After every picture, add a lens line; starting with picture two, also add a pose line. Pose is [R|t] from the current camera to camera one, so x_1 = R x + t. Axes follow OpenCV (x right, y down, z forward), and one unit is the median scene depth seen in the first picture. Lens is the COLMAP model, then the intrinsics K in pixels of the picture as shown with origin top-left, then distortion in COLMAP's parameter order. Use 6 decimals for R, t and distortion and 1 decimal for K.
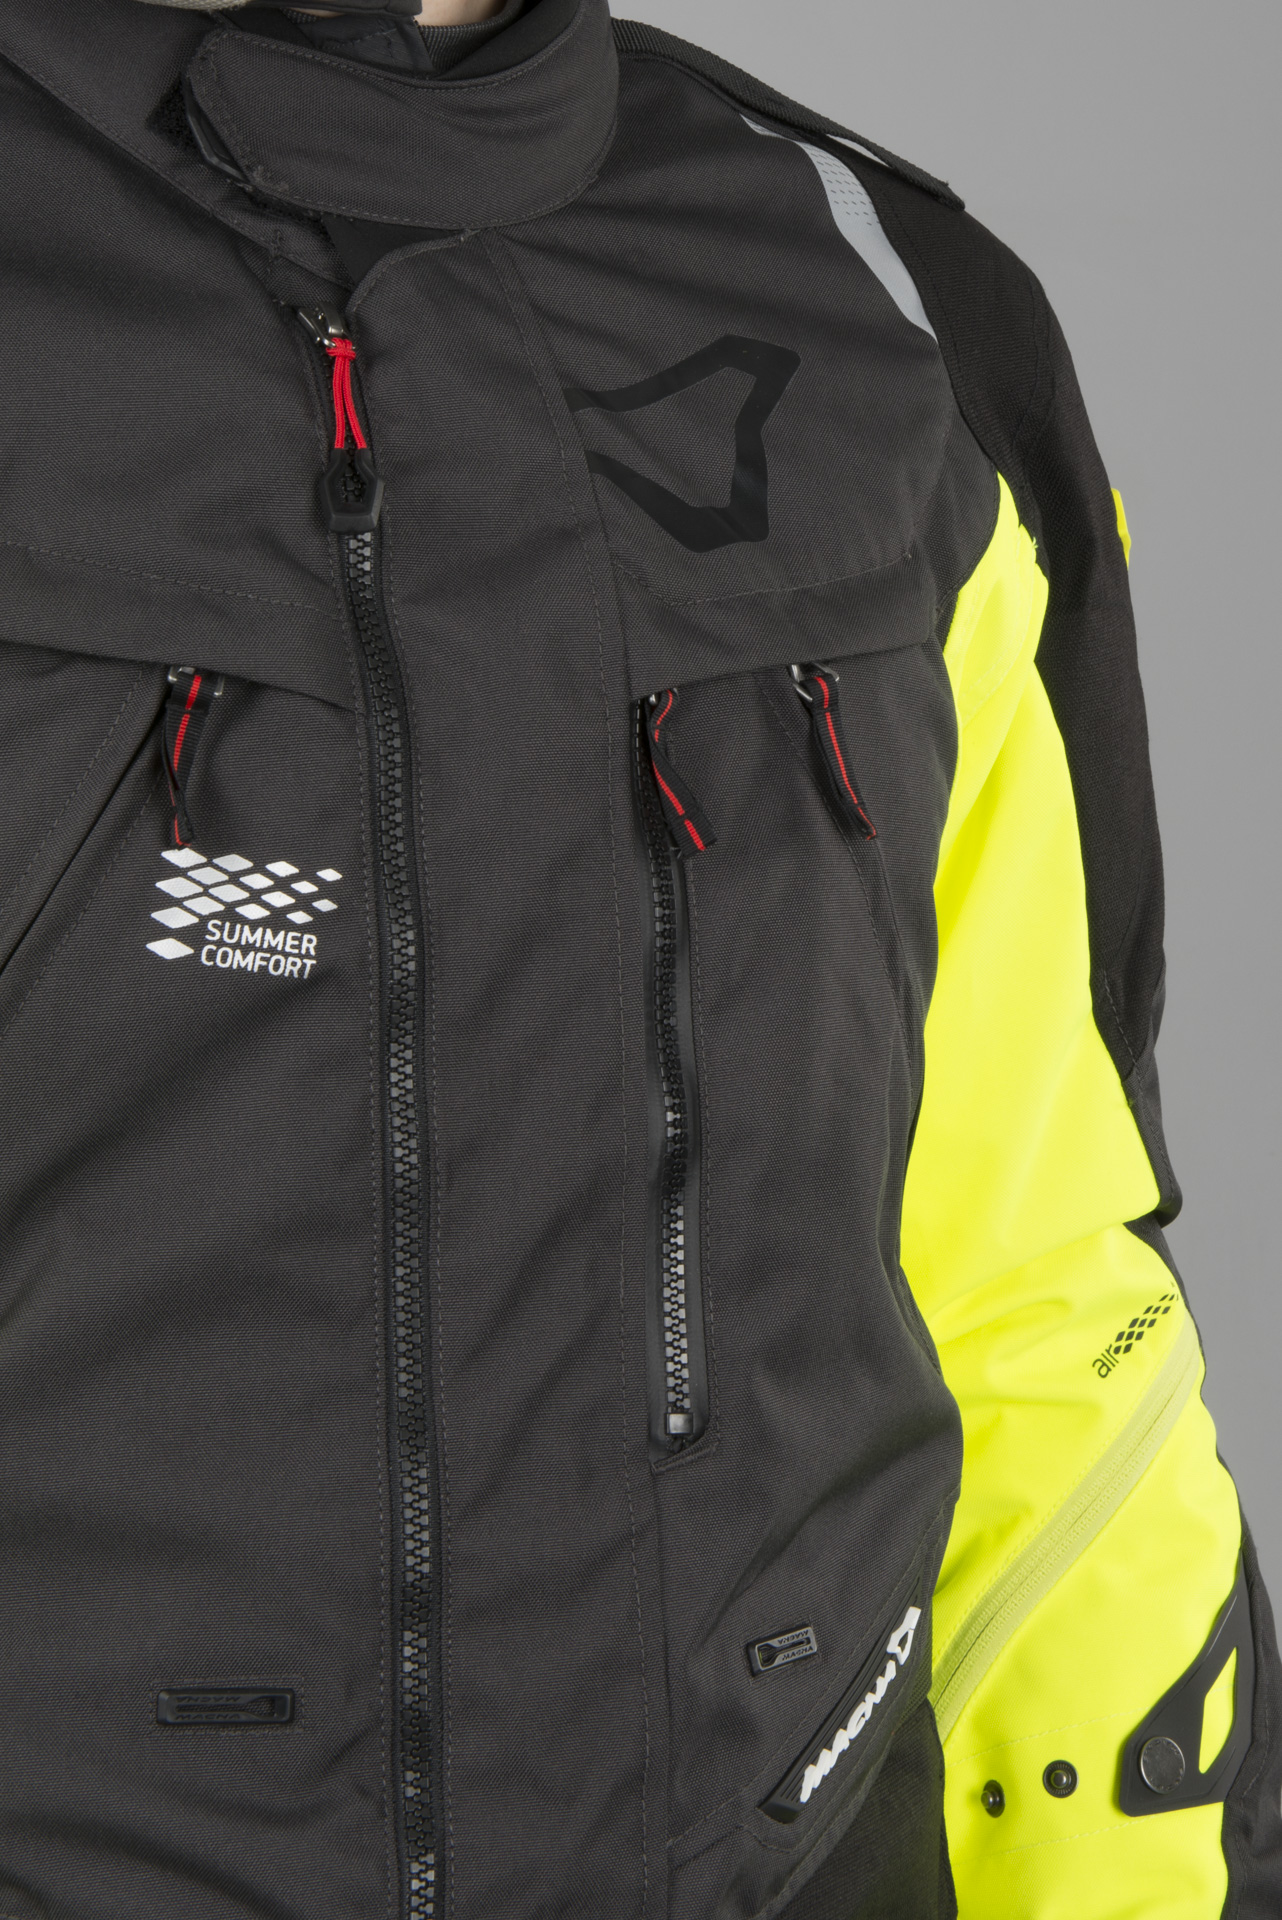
lens RADIAL K [[3849.2, 0, 641.0], [0, 3849.2, 960.0], [0, 0, 1]] dist [0.045216, 0.029843]
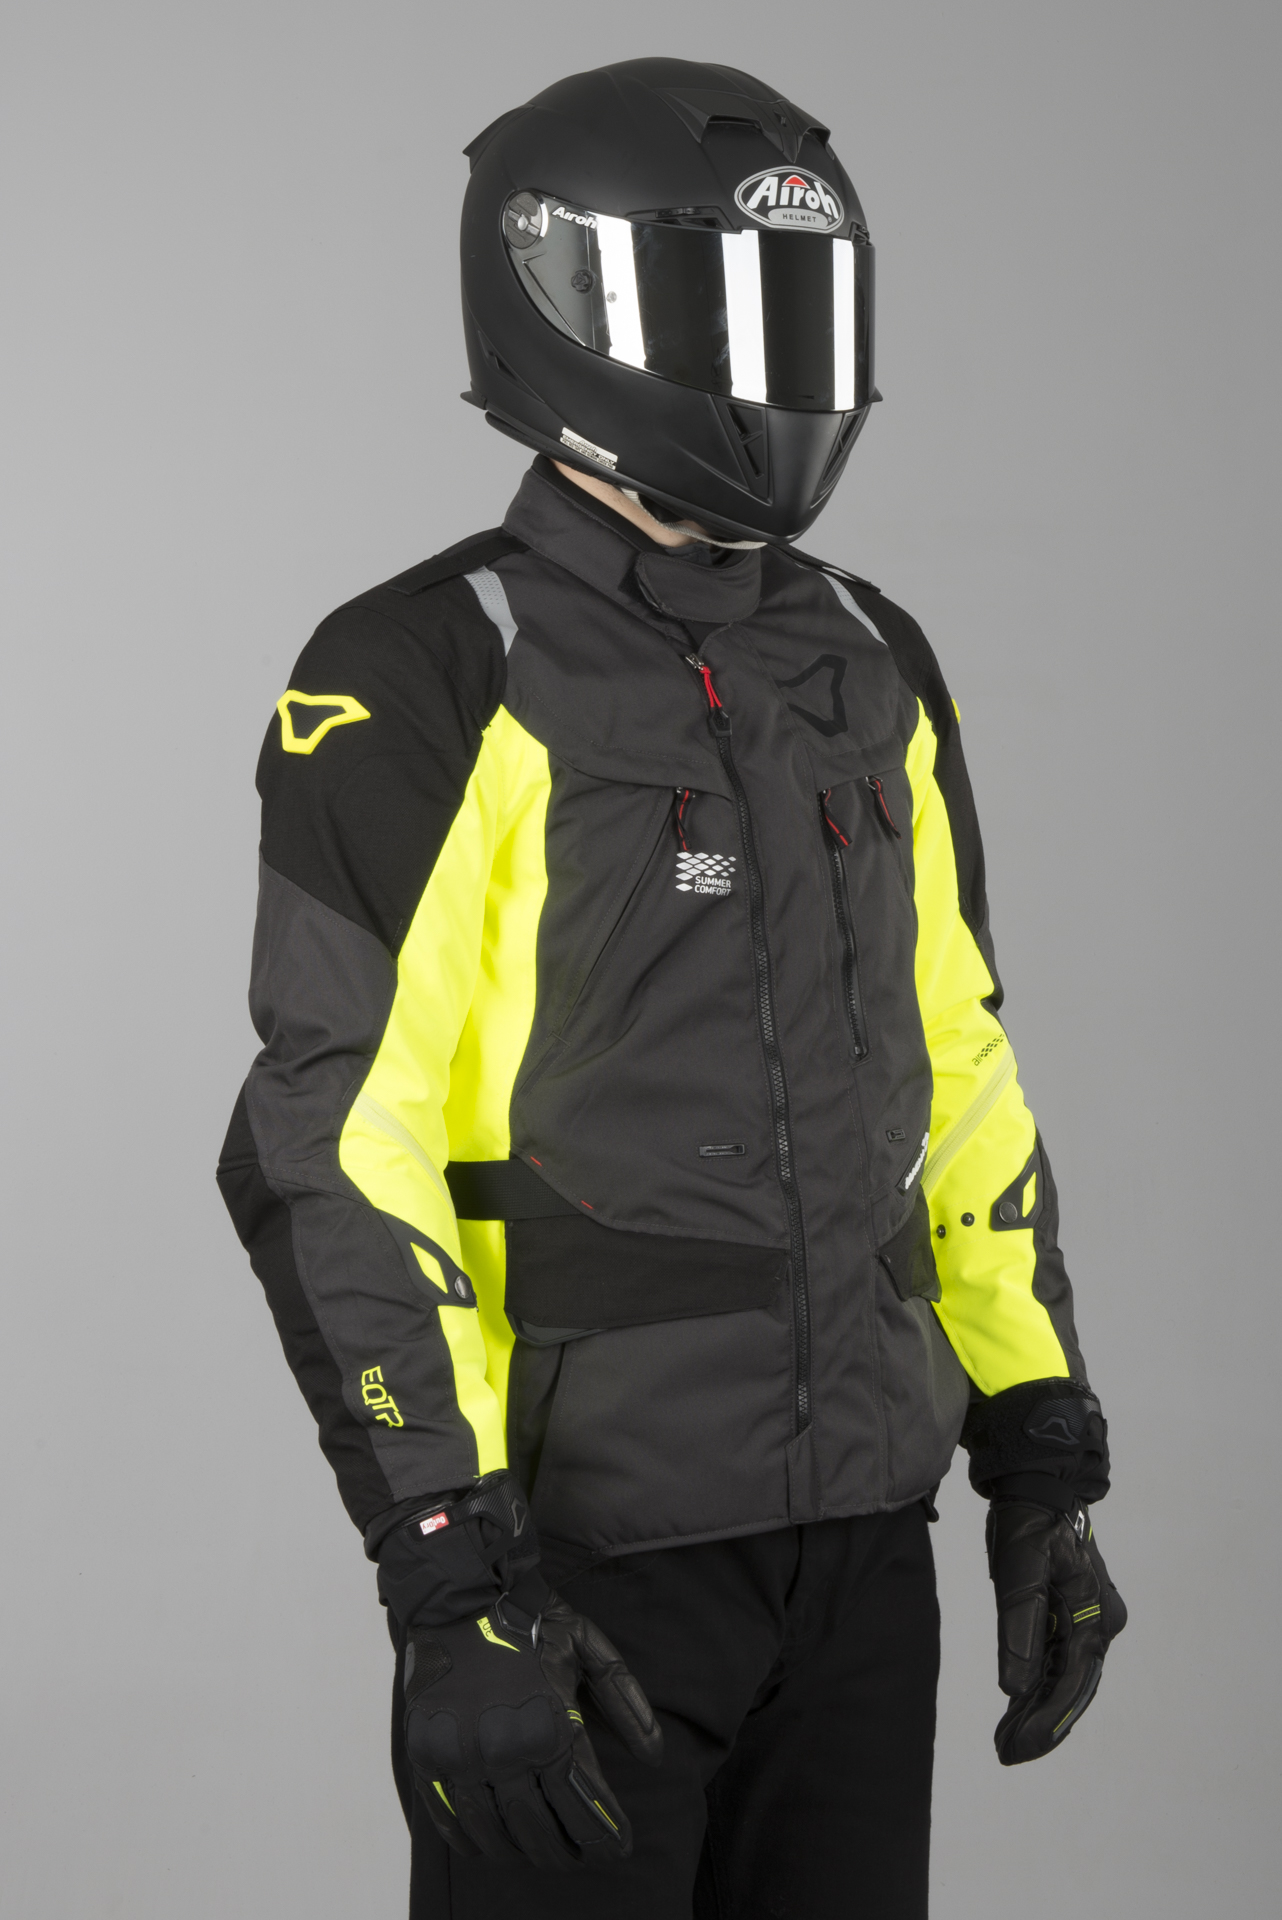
lens RADIAL K [[4477.1, 0, 641.0], [0, 4477.1, 960.0], [0, 0, 1]] dist [-0.036026, -0.226714]
pose [[0.983673, -0.065361, 0.167678, -0.668471], [0.072478, 0.996695, -0.036676, 0.159444], [-0.164727, 0.048230, 0.985159, -2.116429]]
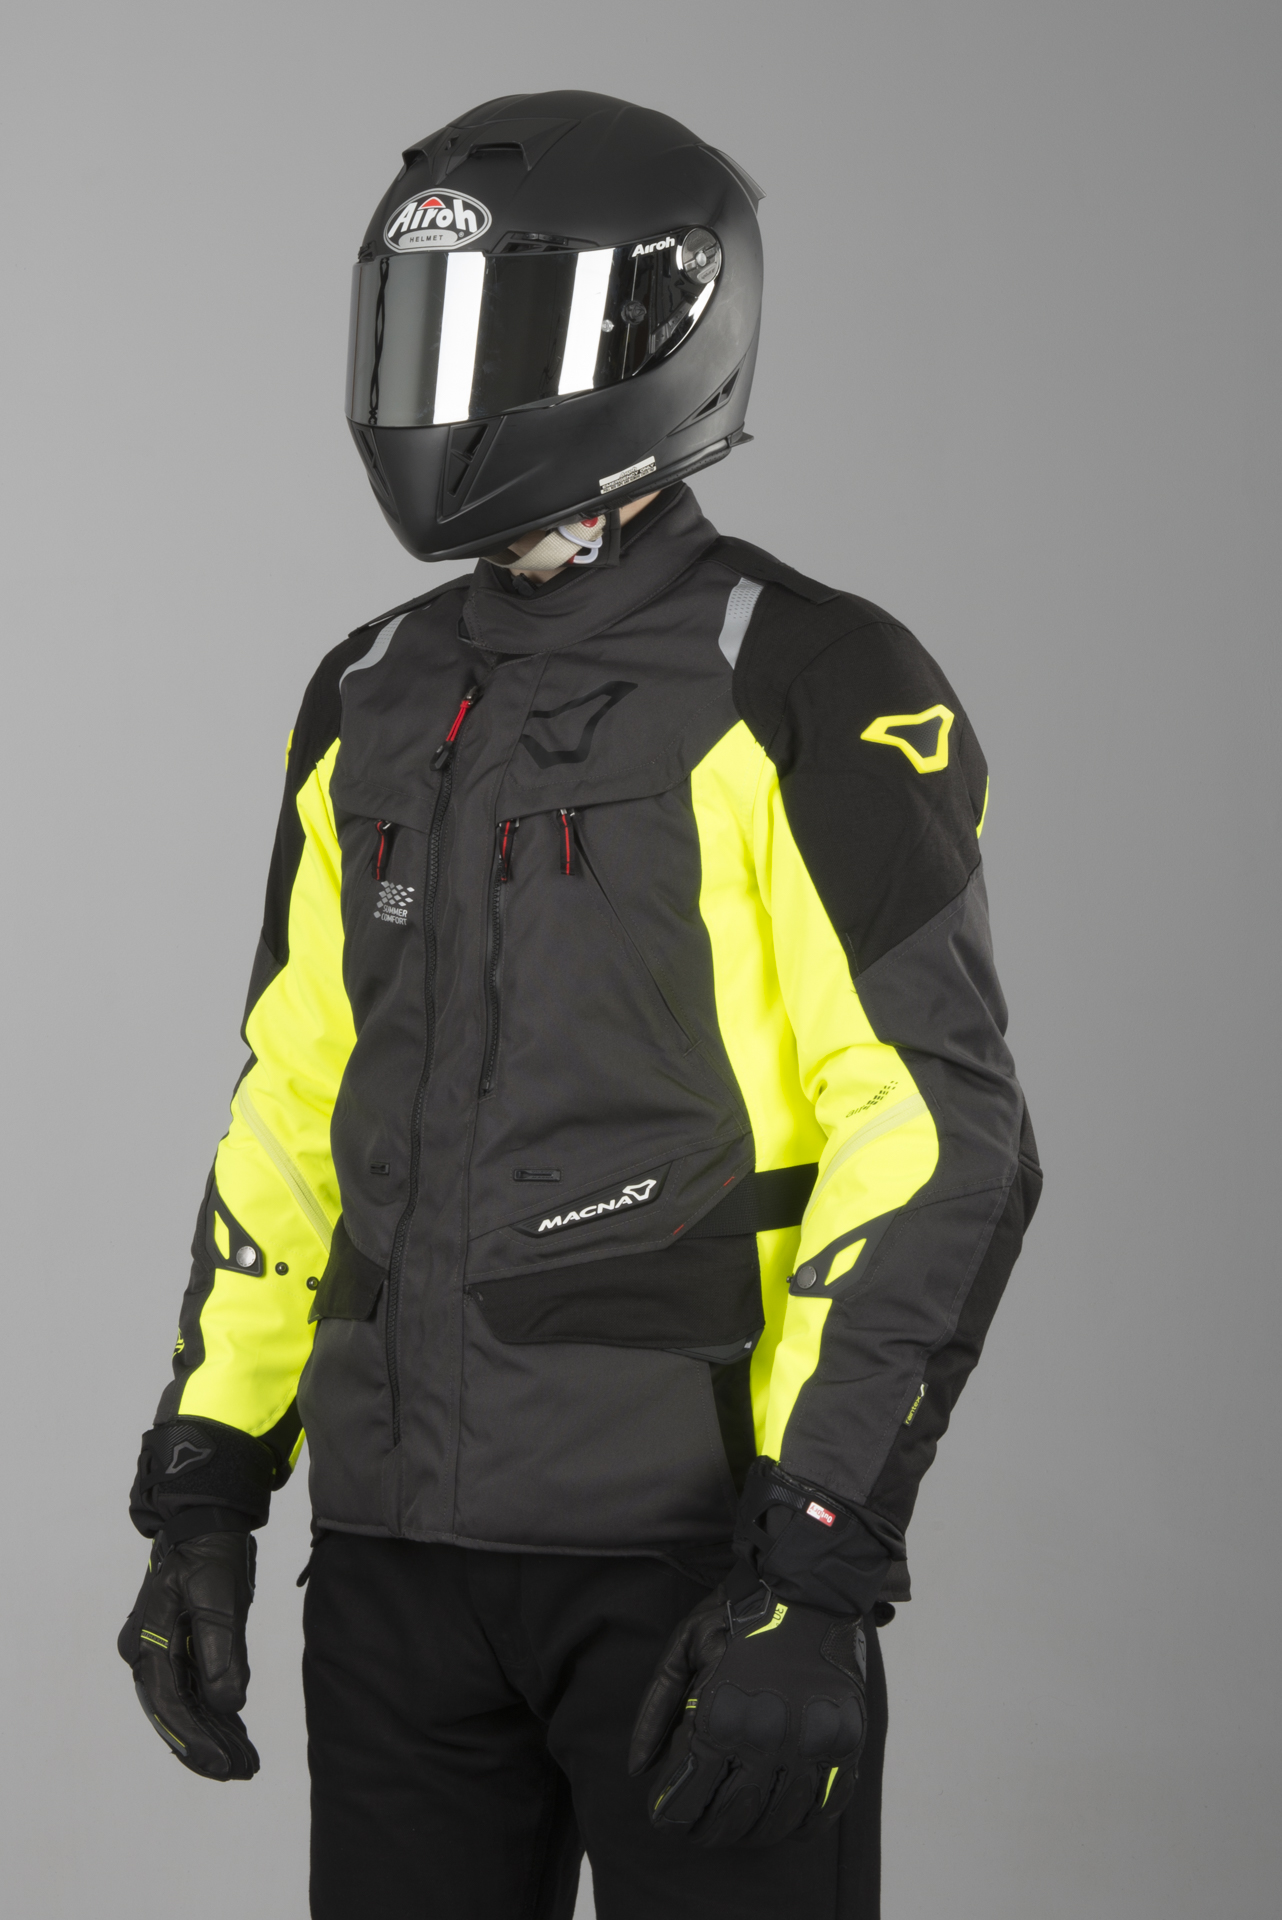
lens RADIAL K [[4371.2, 0, 641.0], [0, 4371.2, 960.0], [0, 0, 1]] dist [0.082929, 0.005697]
pose [[0.379180, 0.002038, -0.925321, 2.915257], [-0.025577, 0.999639, -0.008279, 0.051998], [0.924970, 0.026806, 0.379095, -0.095058]]
